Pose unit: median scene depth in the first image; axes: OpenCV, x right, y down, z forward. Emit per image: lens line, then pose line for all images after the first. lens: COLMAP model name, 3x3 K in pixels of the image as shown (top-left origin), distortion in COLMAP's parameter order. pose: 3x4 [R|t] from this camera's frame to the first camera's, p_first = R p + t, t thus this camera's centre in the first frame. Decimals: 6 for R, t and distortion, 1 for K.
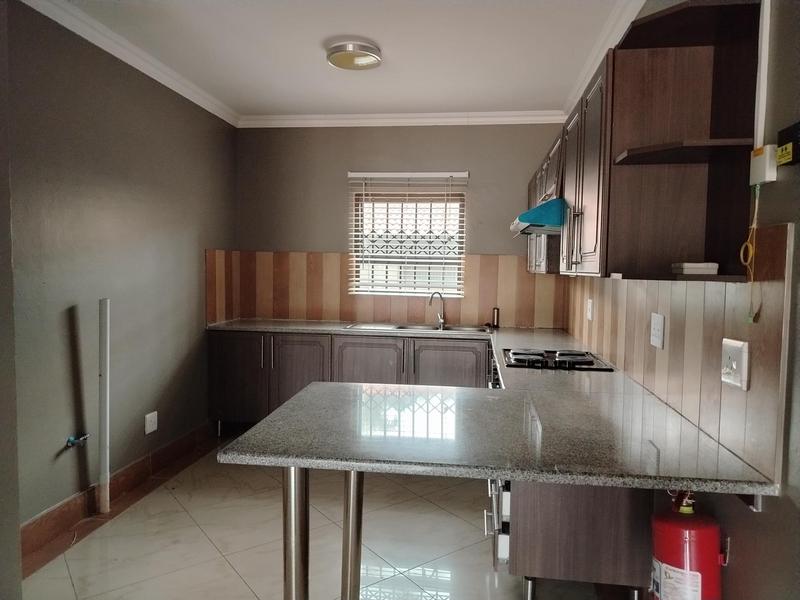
lens RADIAL K [[544.7, 0, 402.4], [0, 544.7, 297.7], [0, 0, 1]] dist [-0.003334, -0.003471]
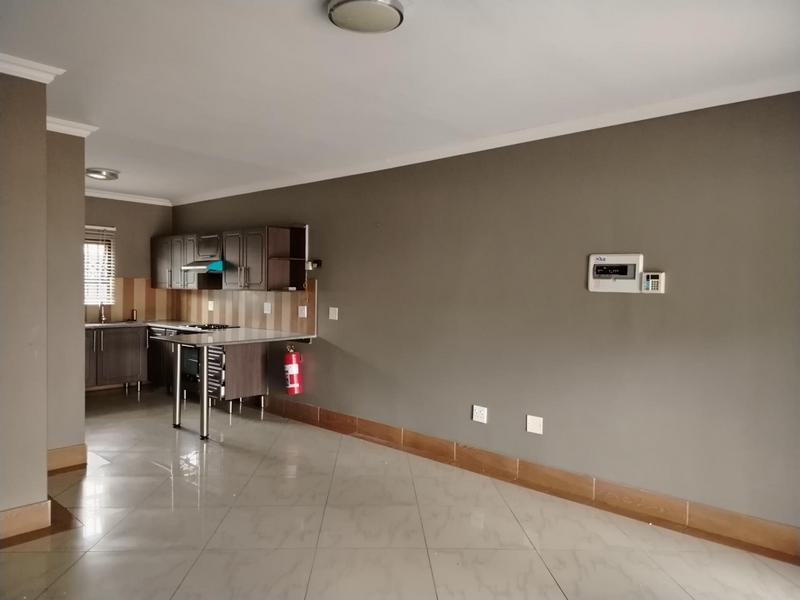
lens RADIAL K [[544.7, 0, 404.5], [0, 544.7, 303.7], [0, 0, 1]] dist [-0.003334, -0.003471]
pose [[0.535054, -0.026142, 0.844413, -0.782787], [0.036564, 0.999301, 0.007769, 0.017867], [-0.844026, 0.026718, 0.535636, -0.597061]]
